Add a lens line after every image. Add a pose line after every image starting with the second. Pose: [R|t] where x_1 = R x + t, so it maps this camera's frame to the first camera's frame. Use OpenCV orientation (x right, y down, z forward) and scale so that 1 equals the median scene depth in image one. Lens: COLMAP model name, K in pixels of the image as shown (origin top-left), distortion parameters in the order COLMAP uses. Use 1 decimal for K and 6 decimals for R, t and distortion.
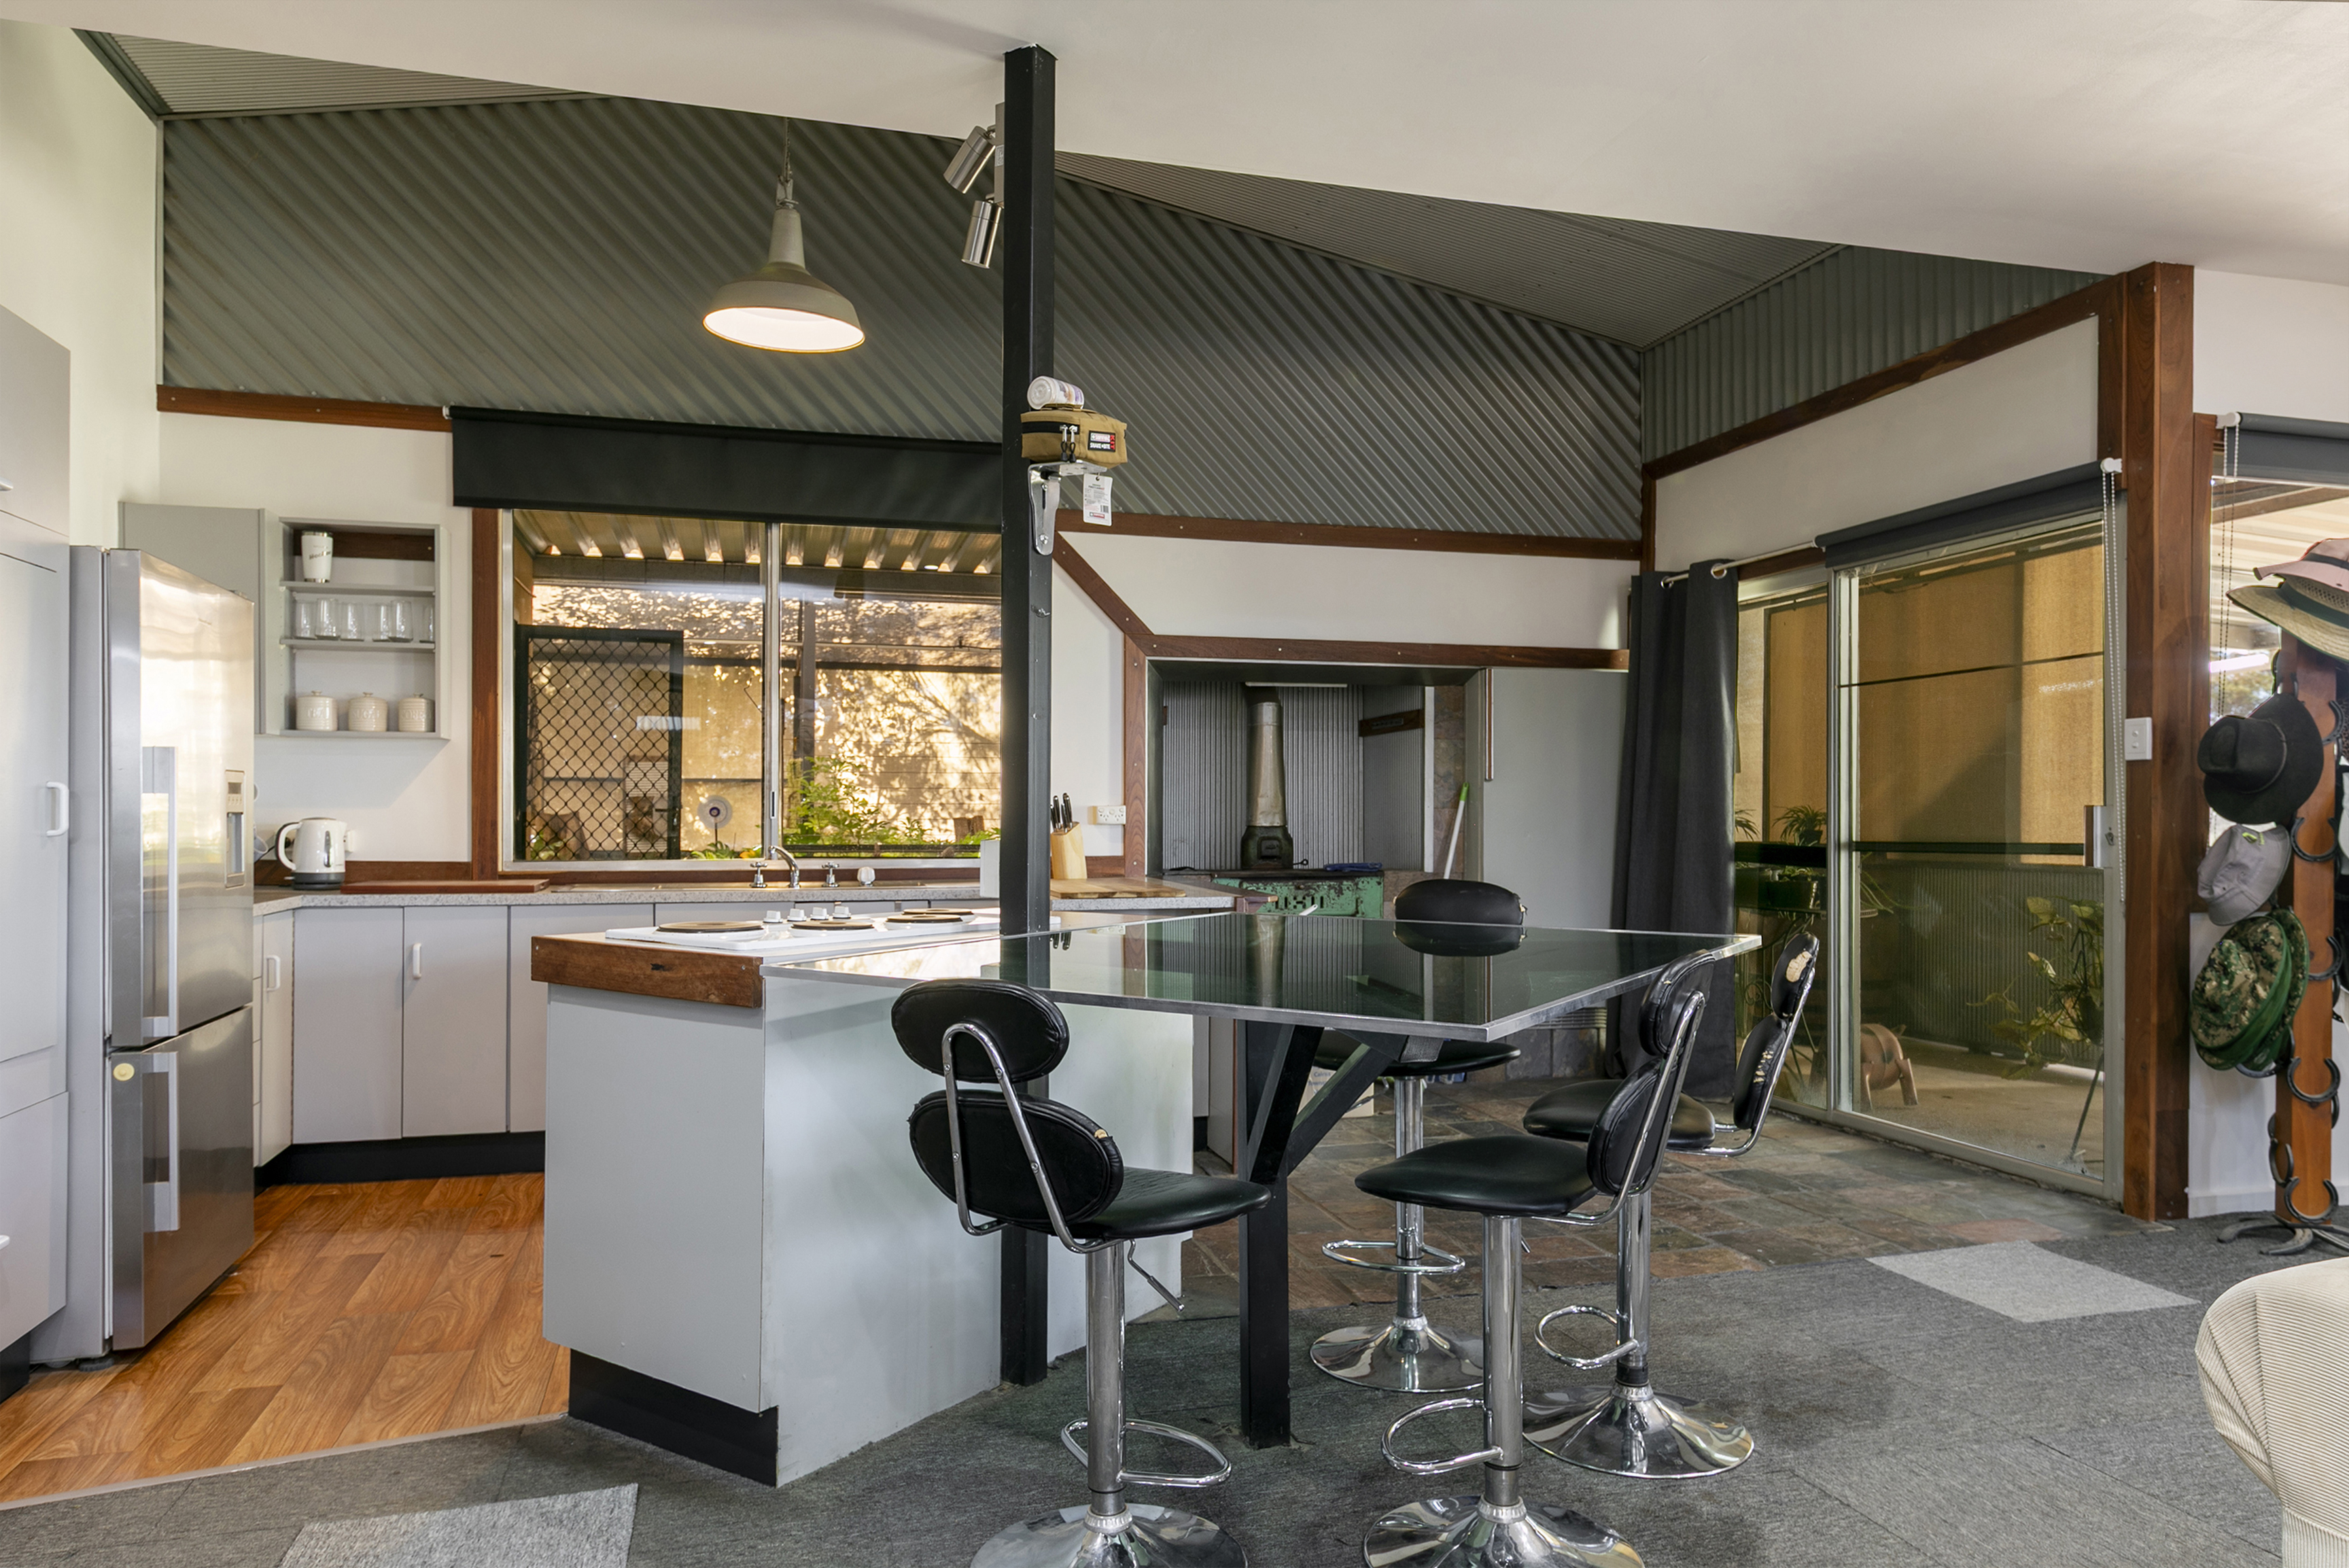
lens RADIAL K [[1489.8, 0, 1162.7], [0, 1489.8, 813.9], [0, 0, 1]] dist [0.008270, -0.000715]
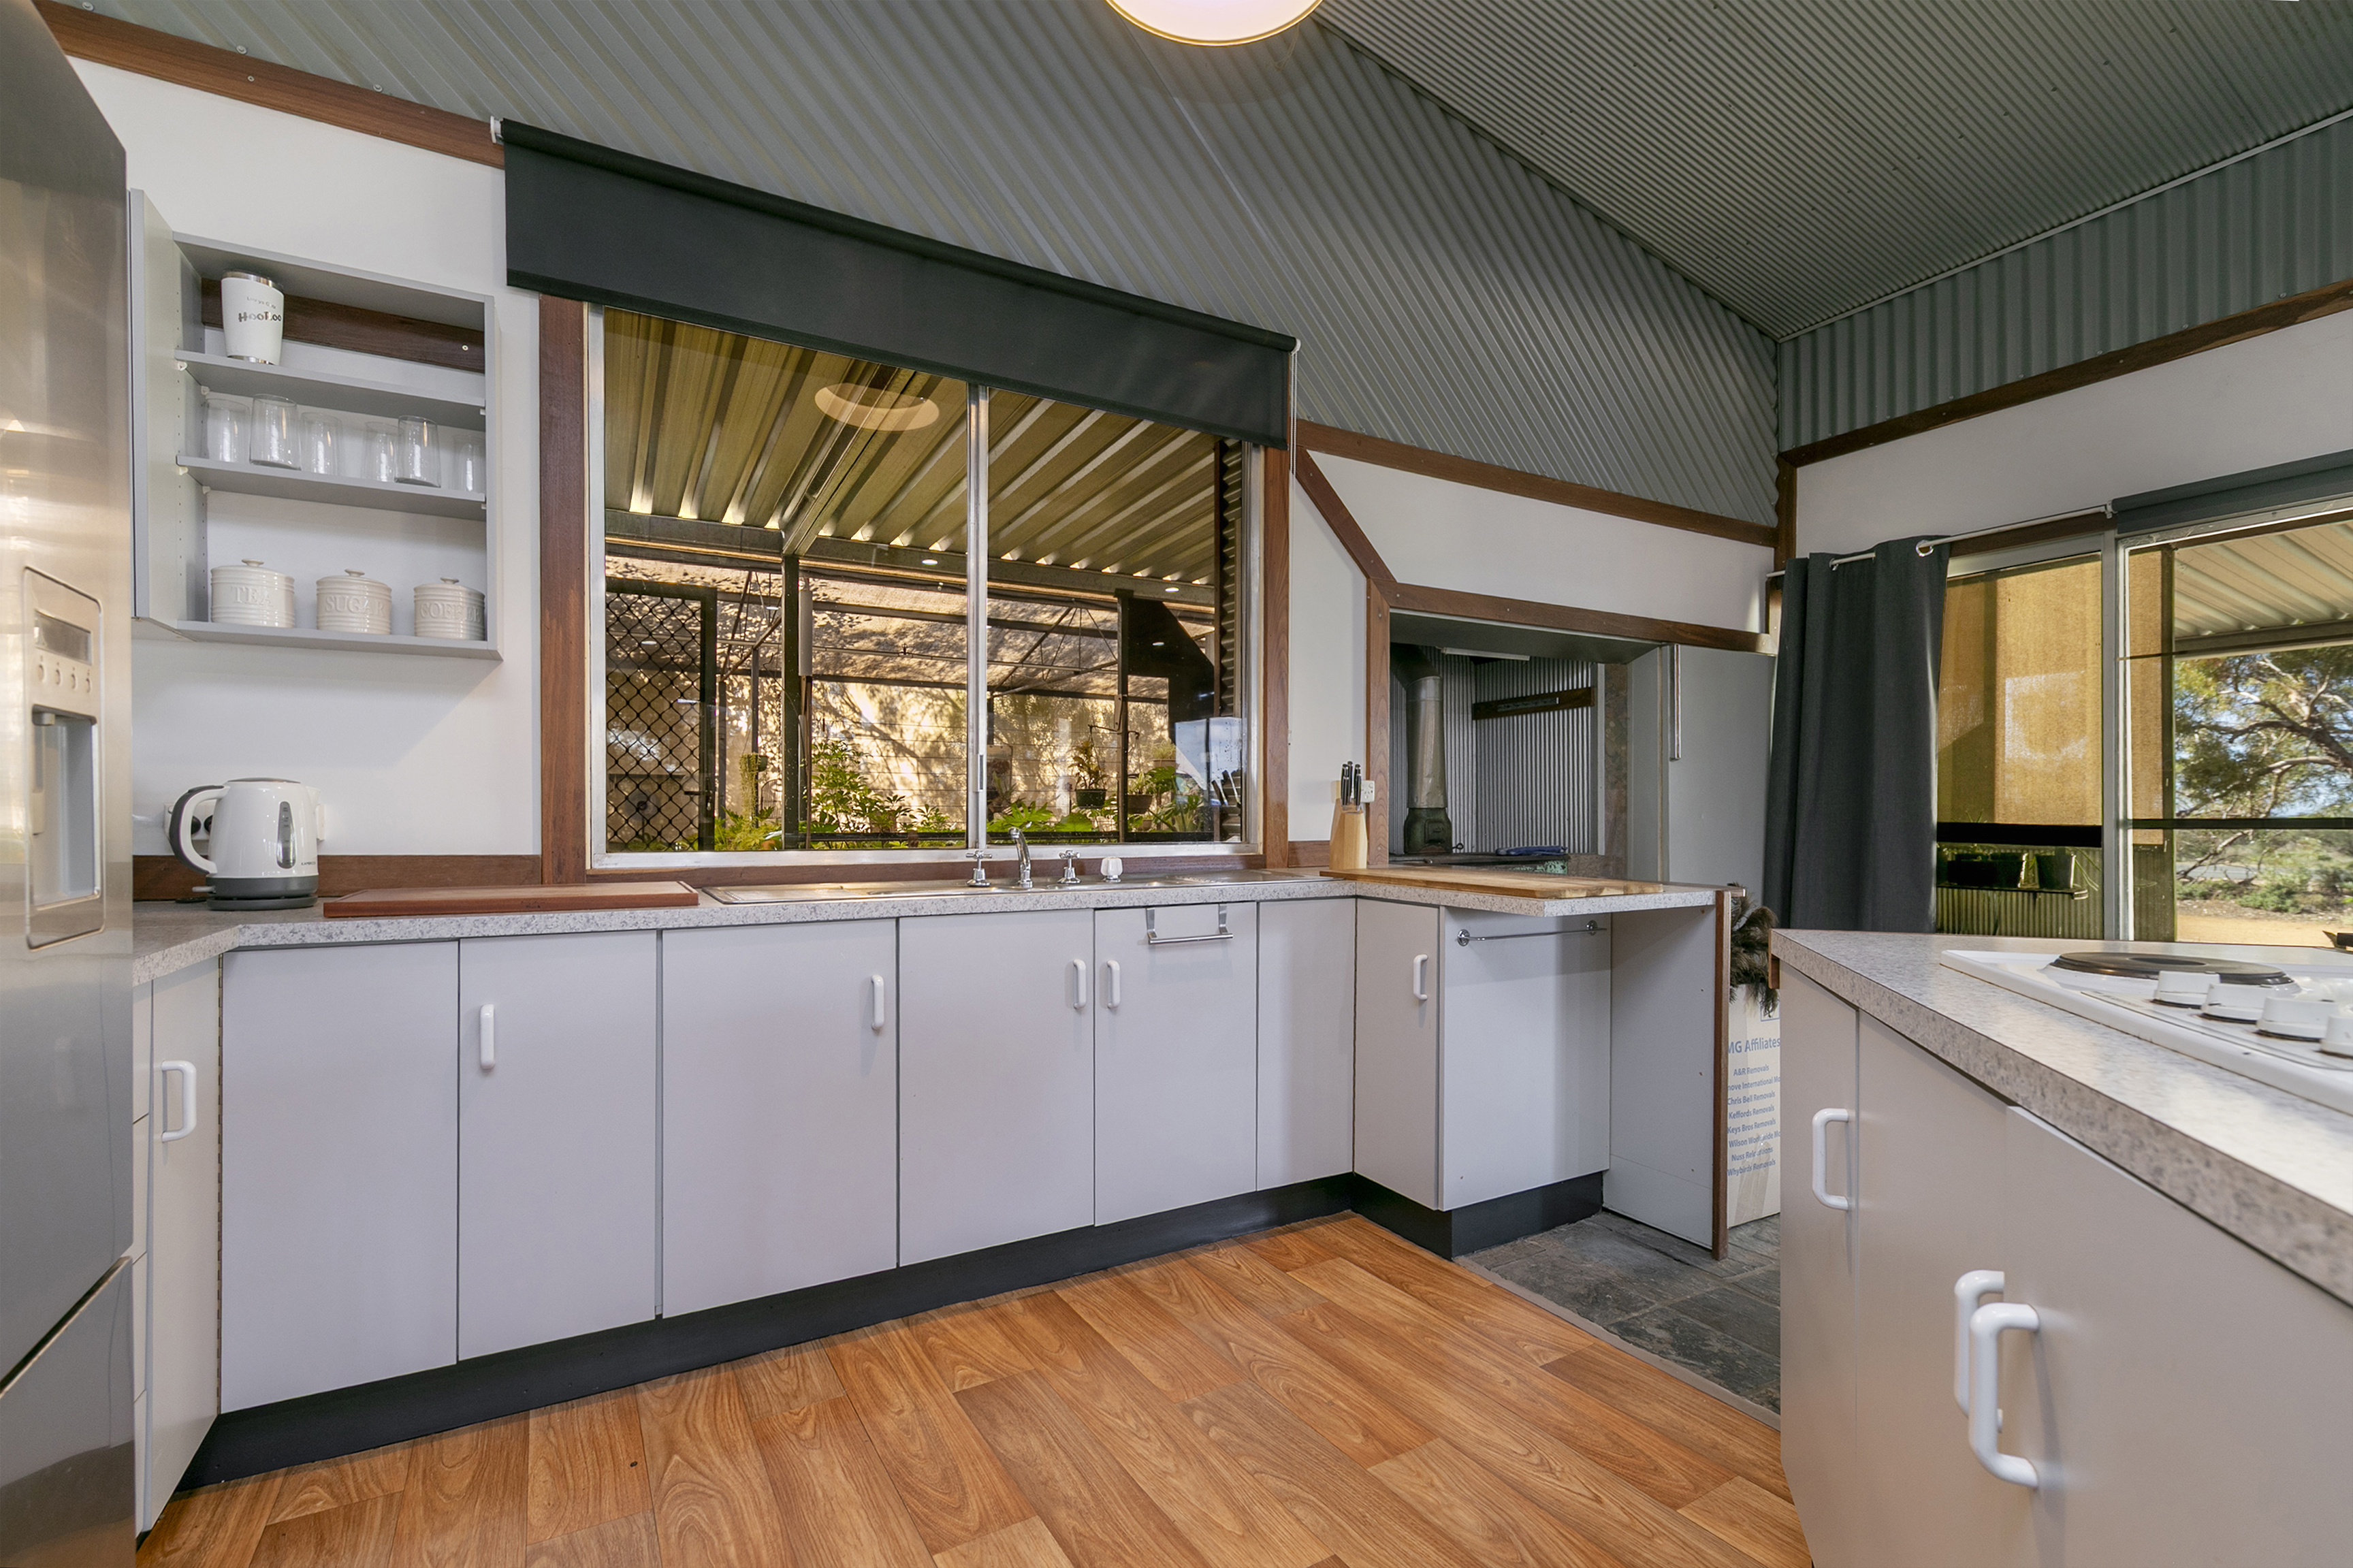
lens RADIAL K [[1037.3, 0, 1175.1], [0, 1037.3, 819.4], [0, 0, 1]] dist [0.009795, -0.000150]
pose [[0.969289, -0.002359, 0.245913, -0.313428], [0.001750, 0.999995, 0.002695, 0.016092], [-0.245918, -0.002181, 0.969288, 0.509301]]
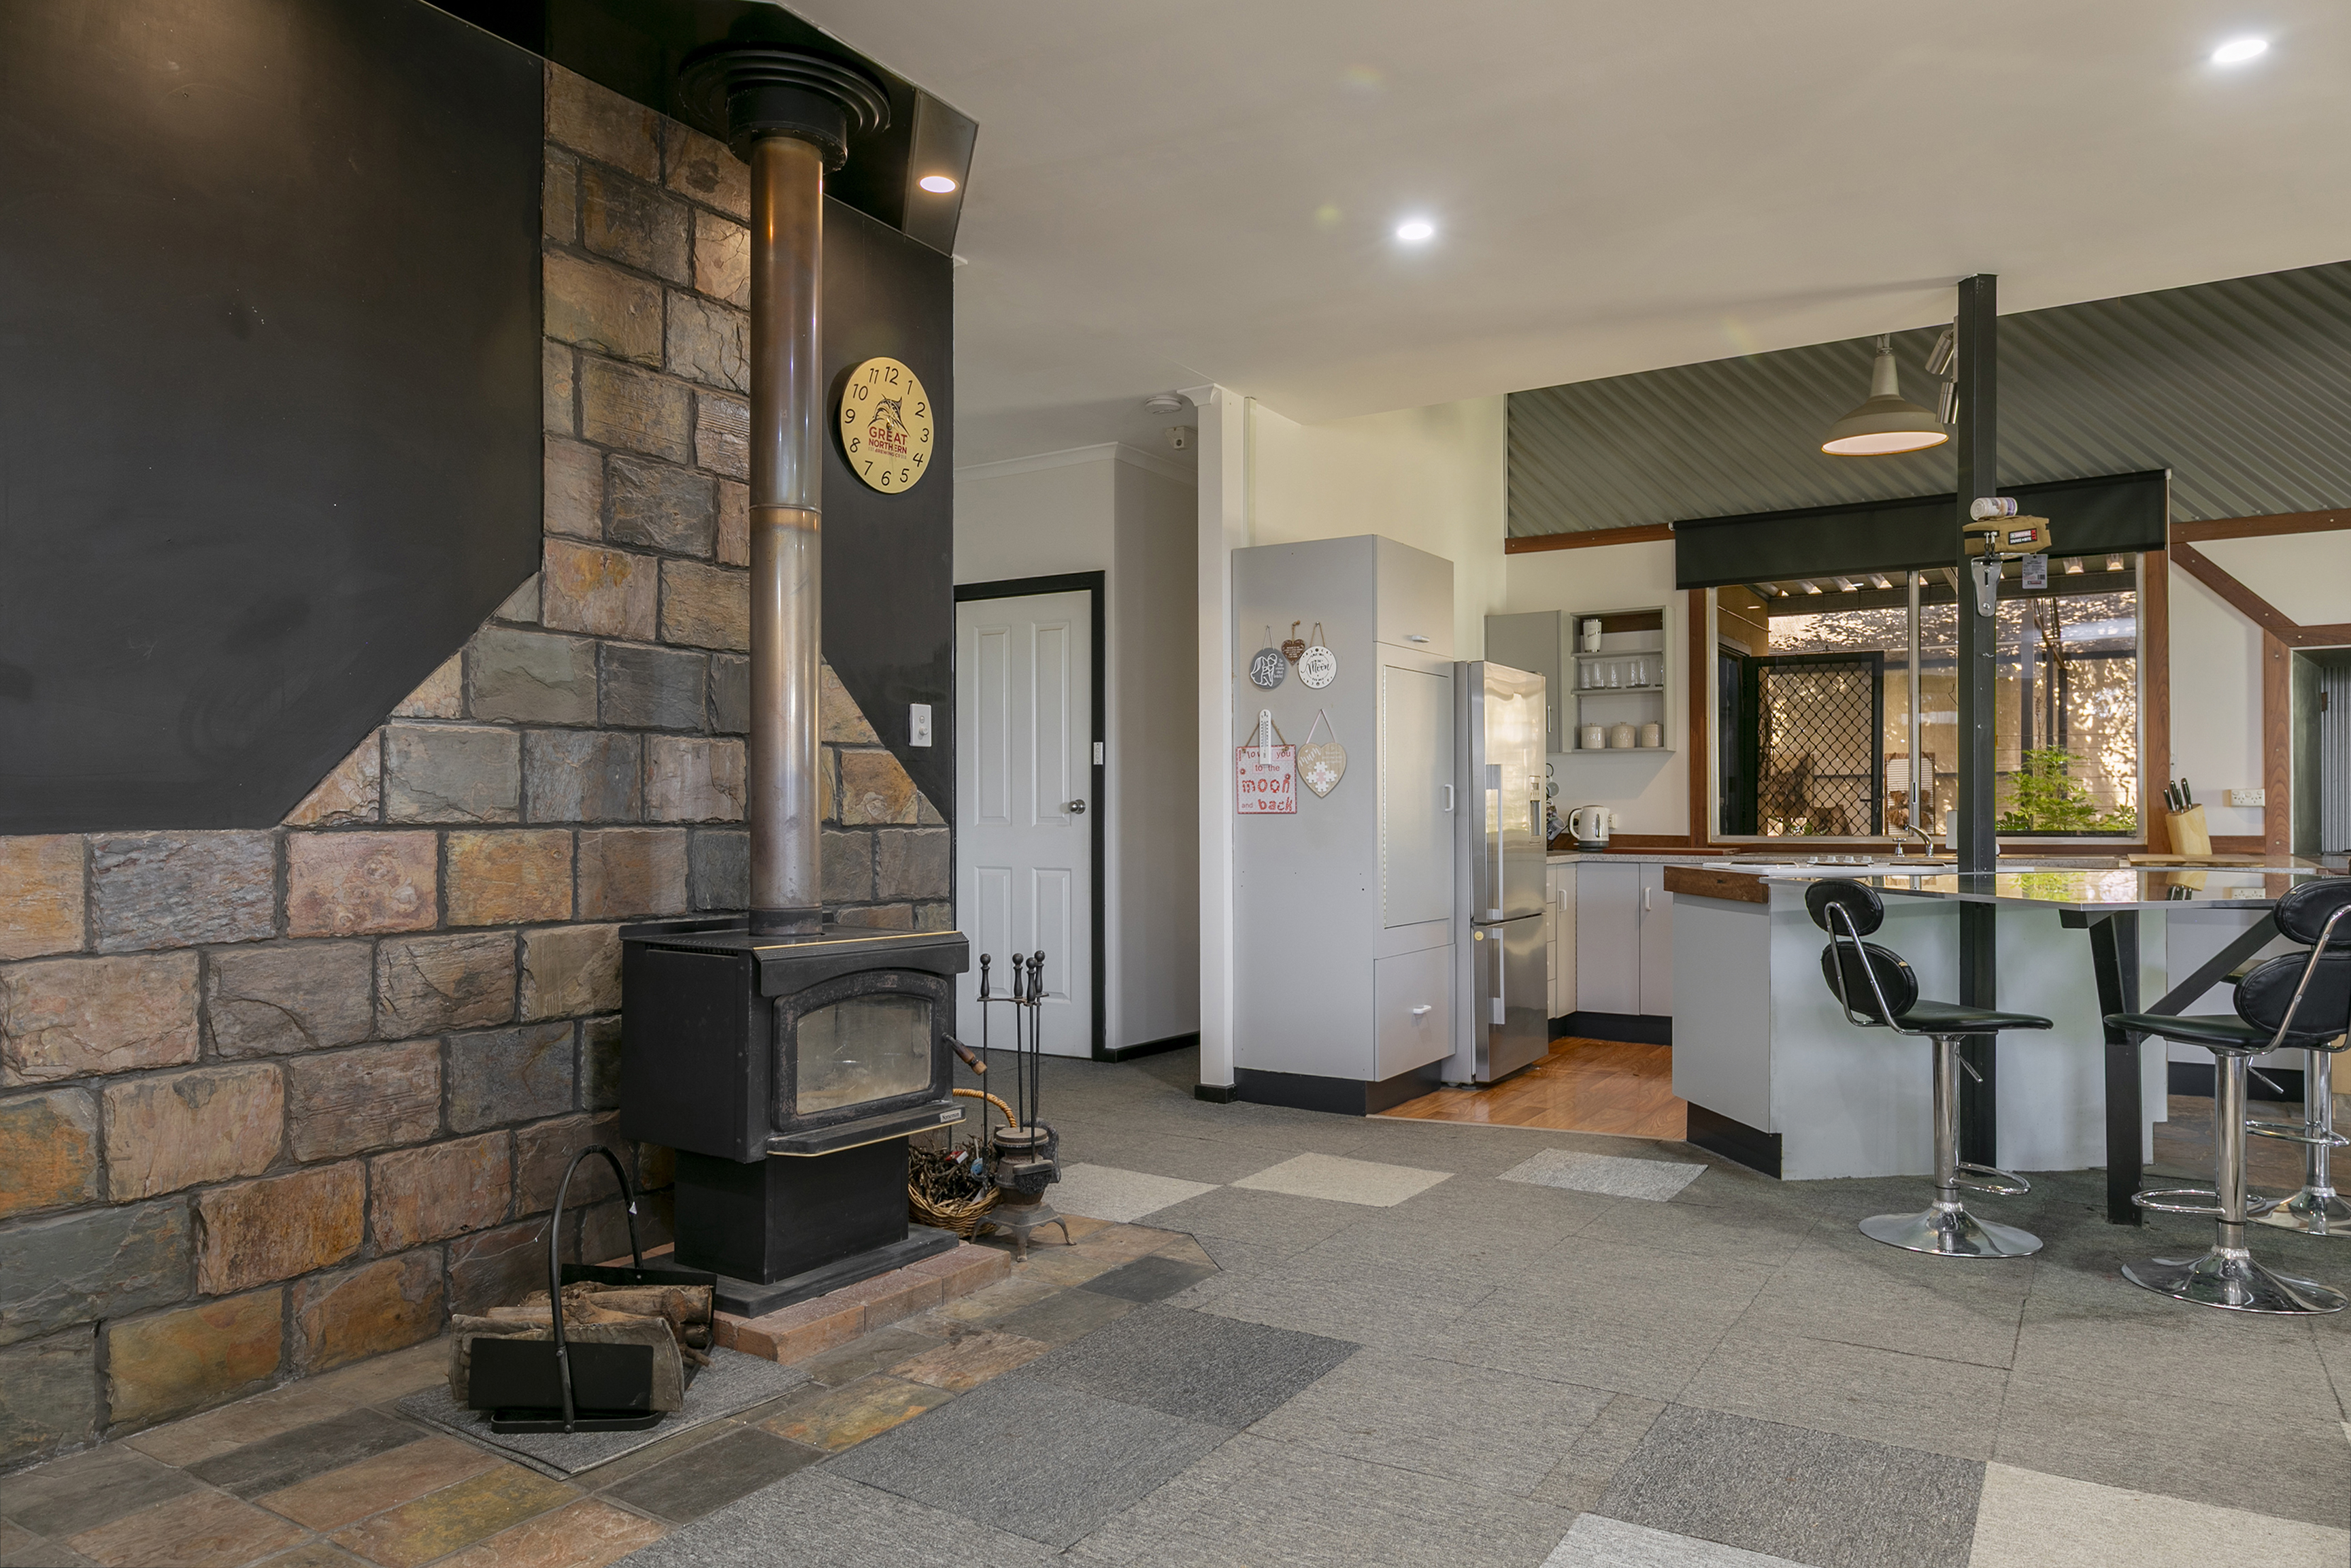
lens RADIAL K [[1536.9, 0, 1175.1], [0, 1536.9, 804.6], [0, 0, 1]] dist [0.008456, 0.001618]
pose [[0.675421, -0.010505, -0.737358, 0.295433], [0.006060, 0.999944, -0.008696, 0.012011], [0.737408, 0.001405, 0.675446, -0.366527]]
